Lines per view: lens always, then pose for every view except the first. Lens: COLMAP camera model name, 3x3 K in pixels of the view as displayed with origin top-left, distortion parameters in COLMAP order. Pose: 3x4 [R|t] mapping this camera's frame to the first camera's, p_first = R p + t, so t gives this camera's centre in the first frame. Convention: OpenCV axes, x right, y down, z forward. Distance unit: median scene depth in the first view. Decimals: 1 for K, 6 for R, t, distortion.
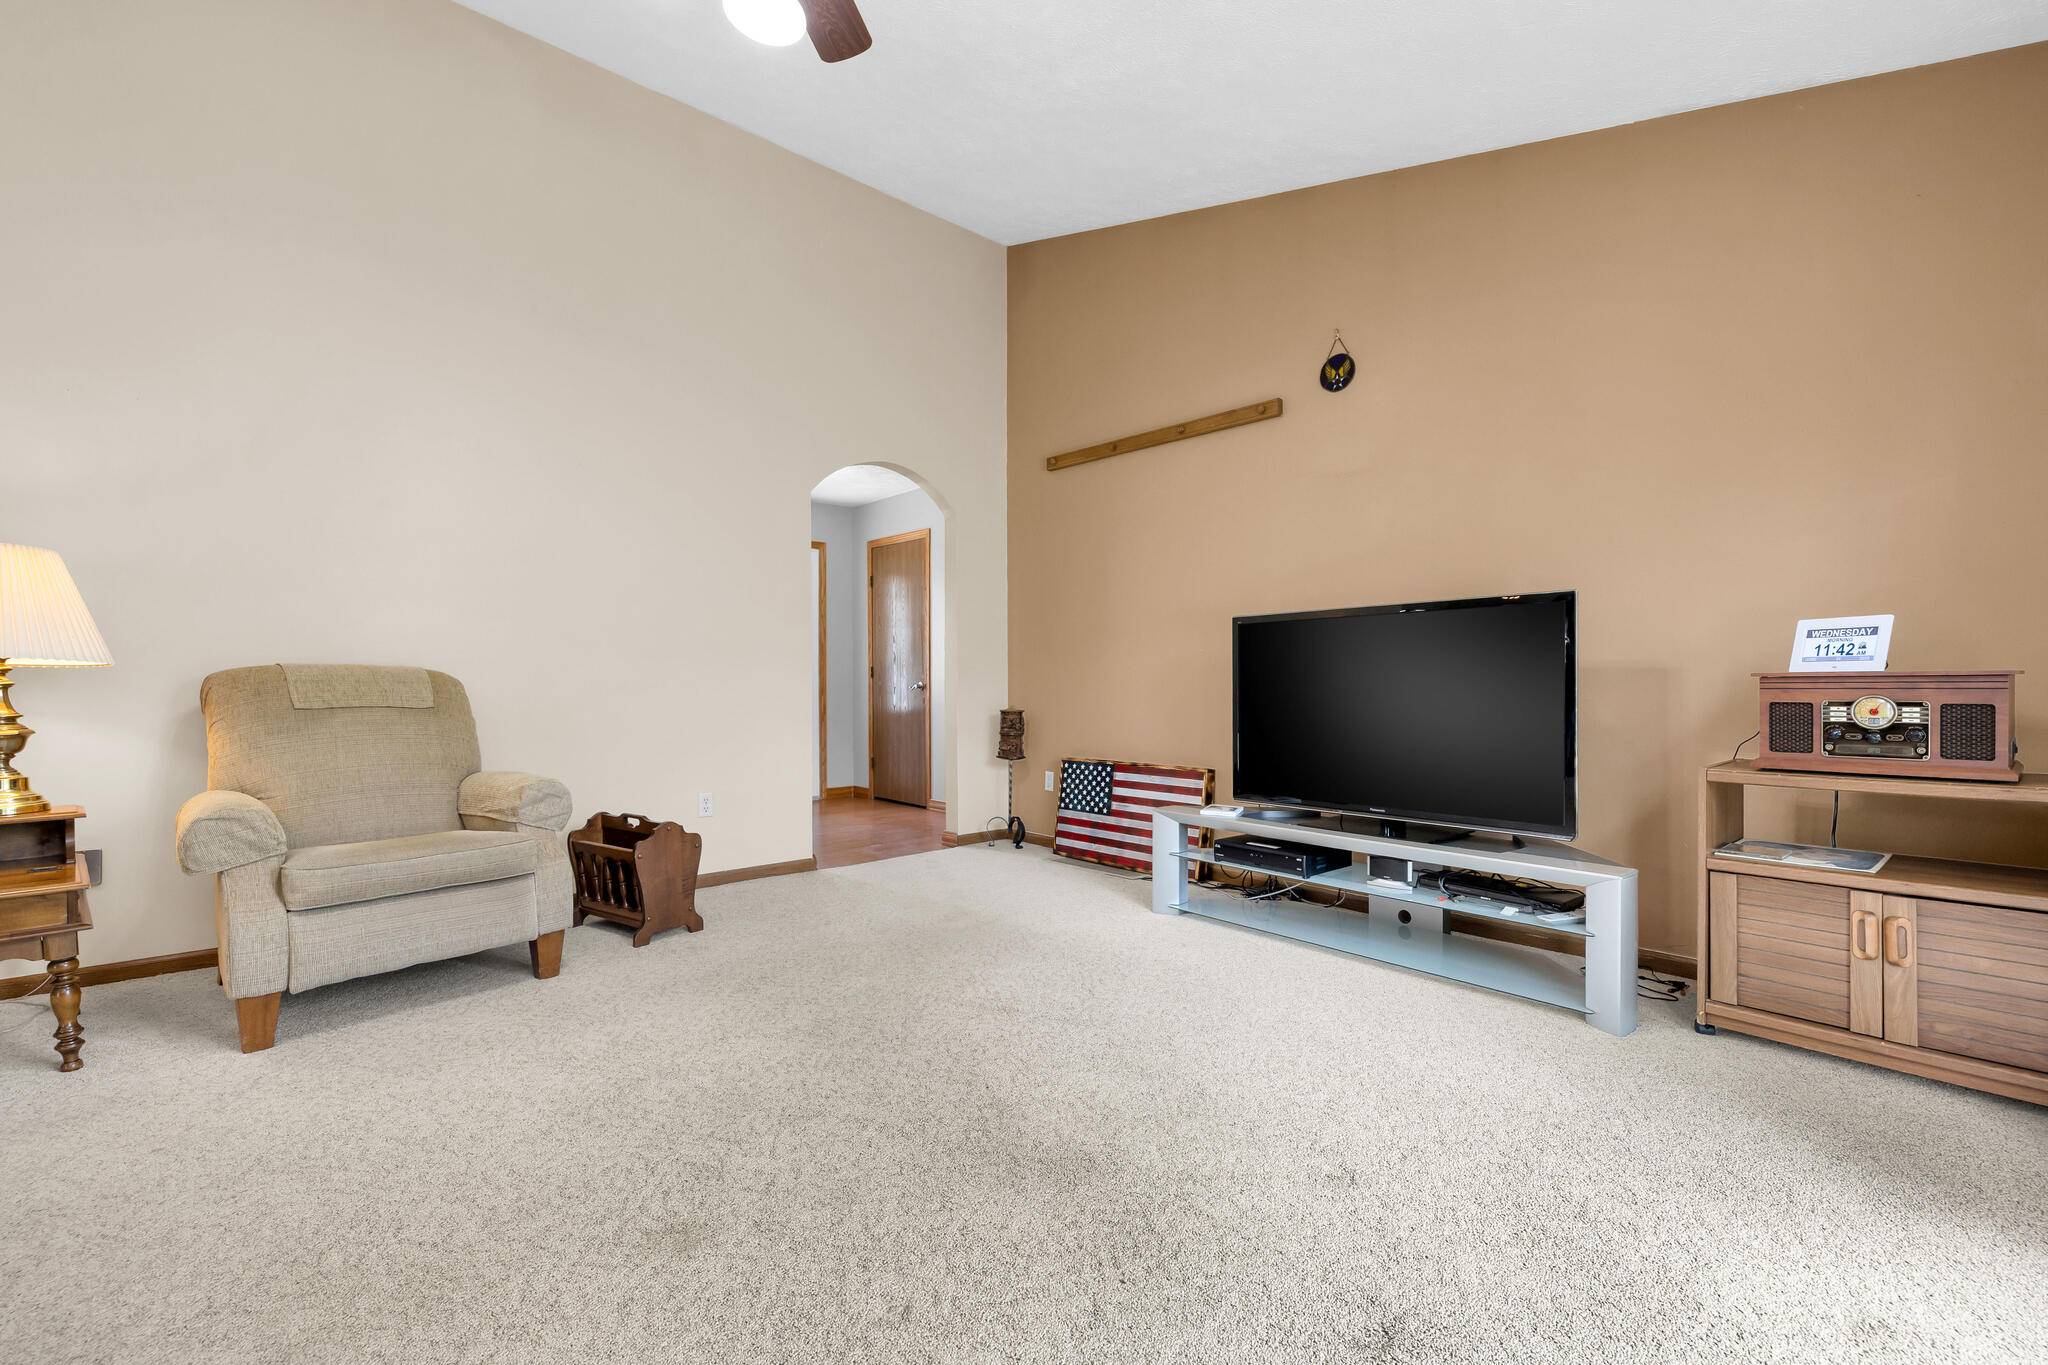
lens RADIAL K [[869.5, 0, 1019.6], [0, 869.5, 690.6], [0, 0, 1]] dist [-0.000002, -0.000307]
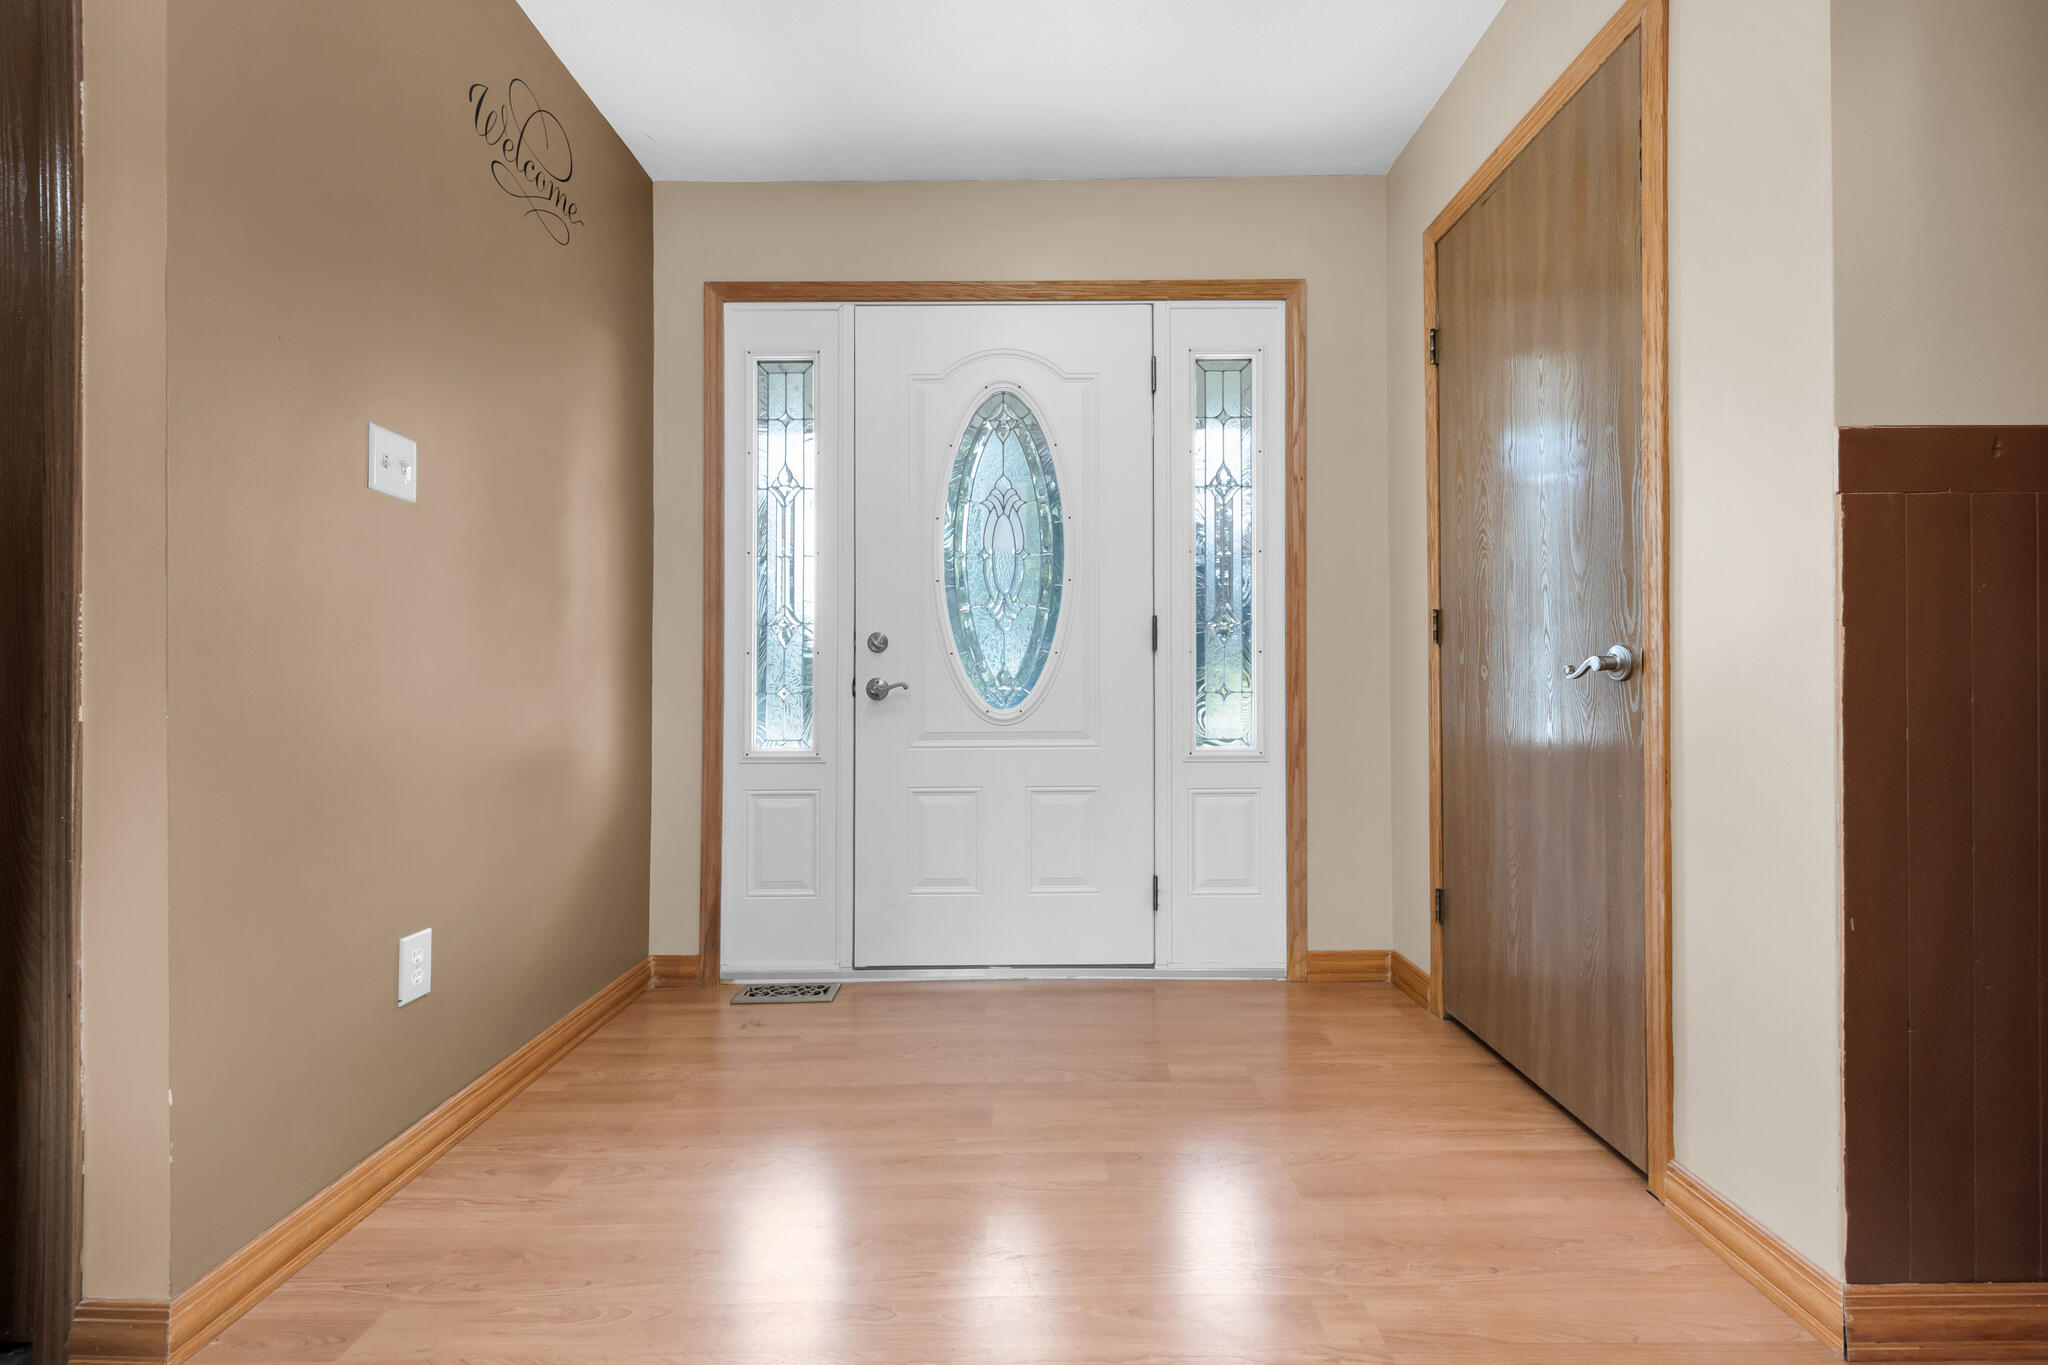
lens RADIAL K [[869.5, 0, 1012.5], [0, 869.5, 680.3], [0, 0, 1]] dist [-0.000002, -0.000307]
pose [[0.741845, 0.001763, -0.670569, -0.070881], [-0.005574, 0.999978, -0.003538, 0.001041], [0.670548, 0.006362, 0.741839, 0.653280]]
